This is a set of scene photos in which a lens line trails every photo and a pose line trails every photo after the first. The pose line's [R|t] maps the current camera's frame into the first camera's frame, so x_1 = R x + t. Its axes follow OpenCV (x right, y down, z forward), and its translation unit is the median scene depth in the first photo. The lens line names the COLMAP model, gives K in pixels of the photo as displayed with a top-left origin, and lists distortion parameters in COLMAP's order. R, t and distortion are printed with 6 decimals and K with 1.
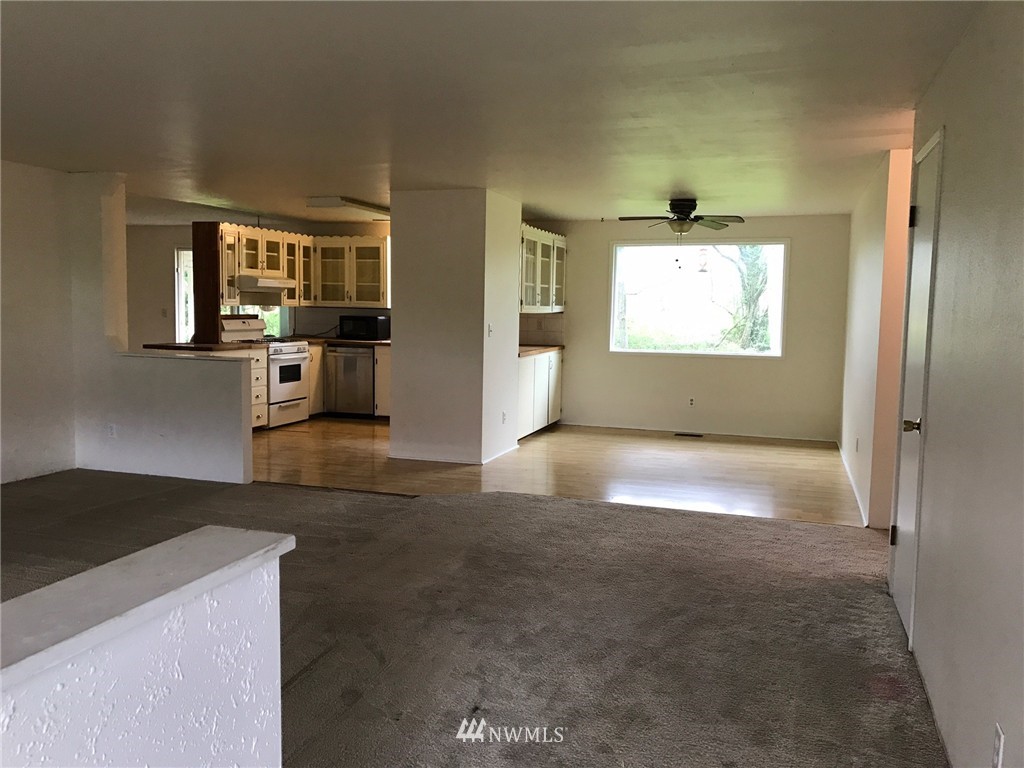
lens RADIAL K [[826.3, 0, 512.0], [0, 826.3, 384.0], [0, 0, 1]] dist [0.045449, -0.109870]
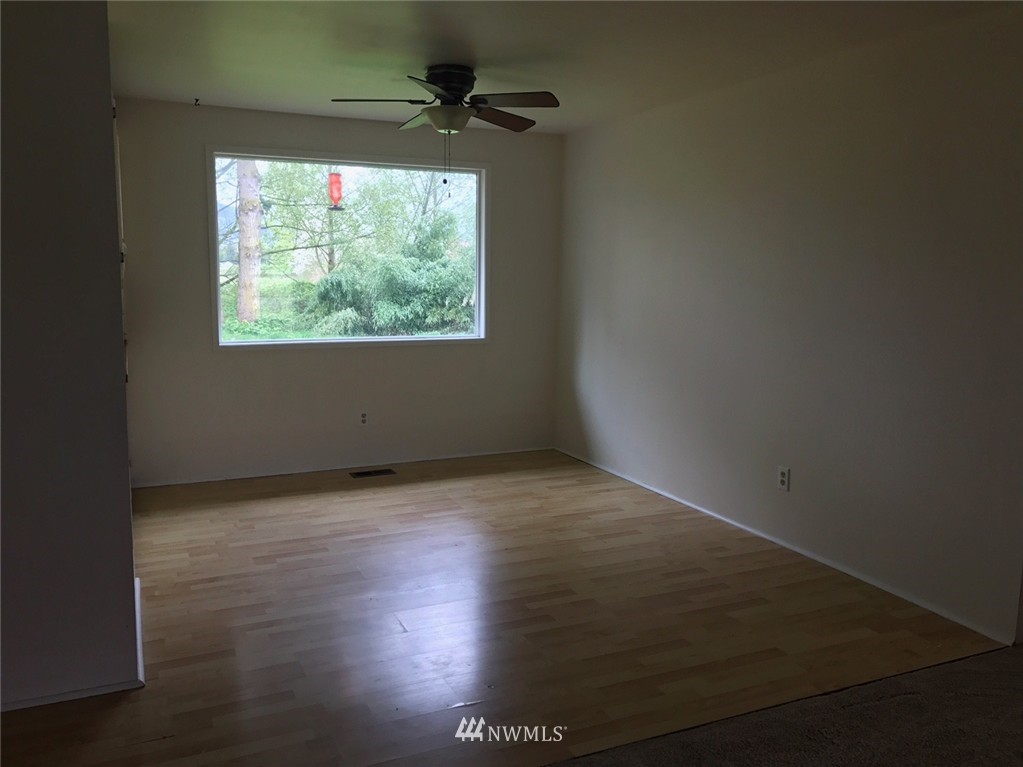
lens RADIAL K [[825.5, 0, 511.5], [0, 825.5, 383.5], [0, 0, 1]] dist [0.045449, -0.109870]
pose [[0.733506, -0.103475, 0.671761, -0.120479], [0.066747, 0.994533, 0.080311, -0.047770], [-0.676398, -0.014070, 0.736402, 0.471375]]
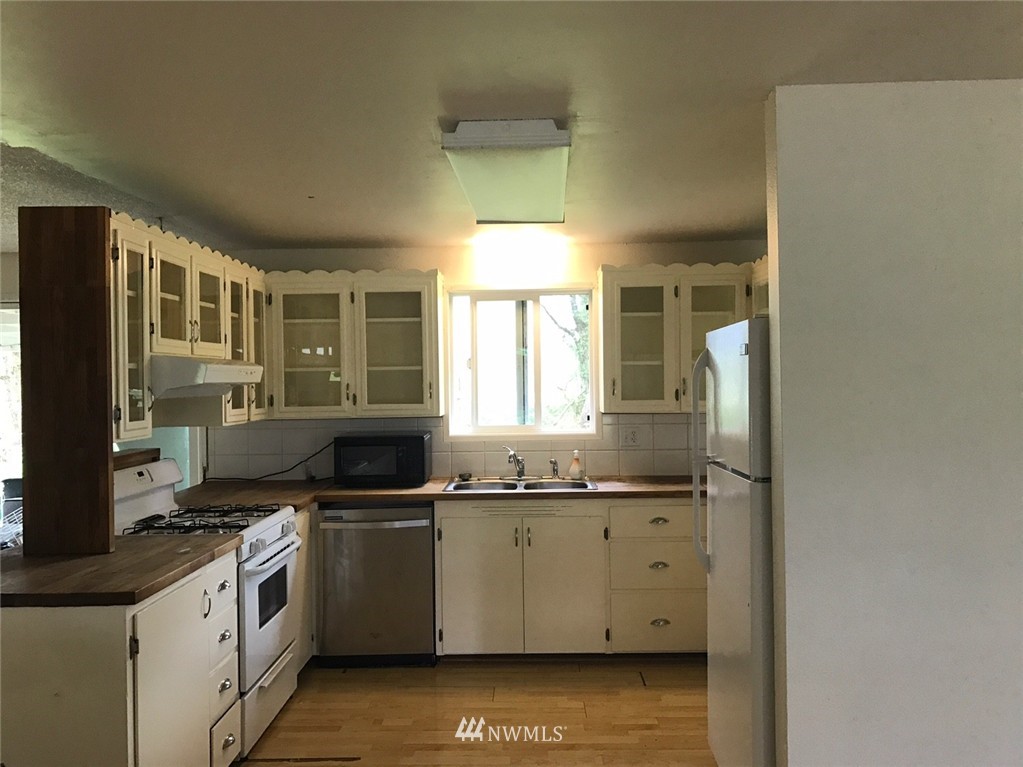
lens RADIAL K [[834.8, 0, 509.8], [0, 834.8, 379.8], [0, 0, 1]] dist [0.023624, -0.001953]
pose [[0.954823, -0.034064, 0.295215, -0.277785], [0.062885, 0.994072, -0.088689, -0.074191], [-0.290444, 0.103247, 0.951306, 0.574972]]
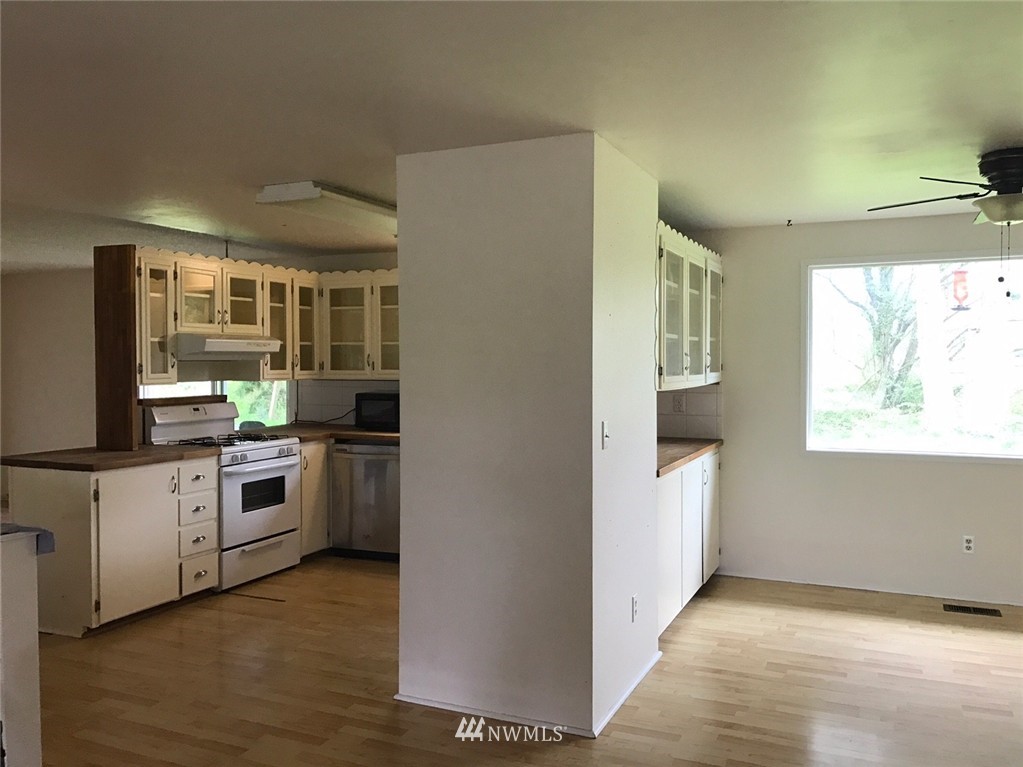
lens RADIAL K [[834.8, 0, 509.8], [0, 834.8, 379.8], [0, 0, 1]] dist [0.023624, -0.001953]
pose [[0.993908, -0.017488, -0.108814, -0.022347], [0.009387, 0.997175, -0.074518, -0.048701], [0.109810, 0.073043, 0.991265, 0.414124]]
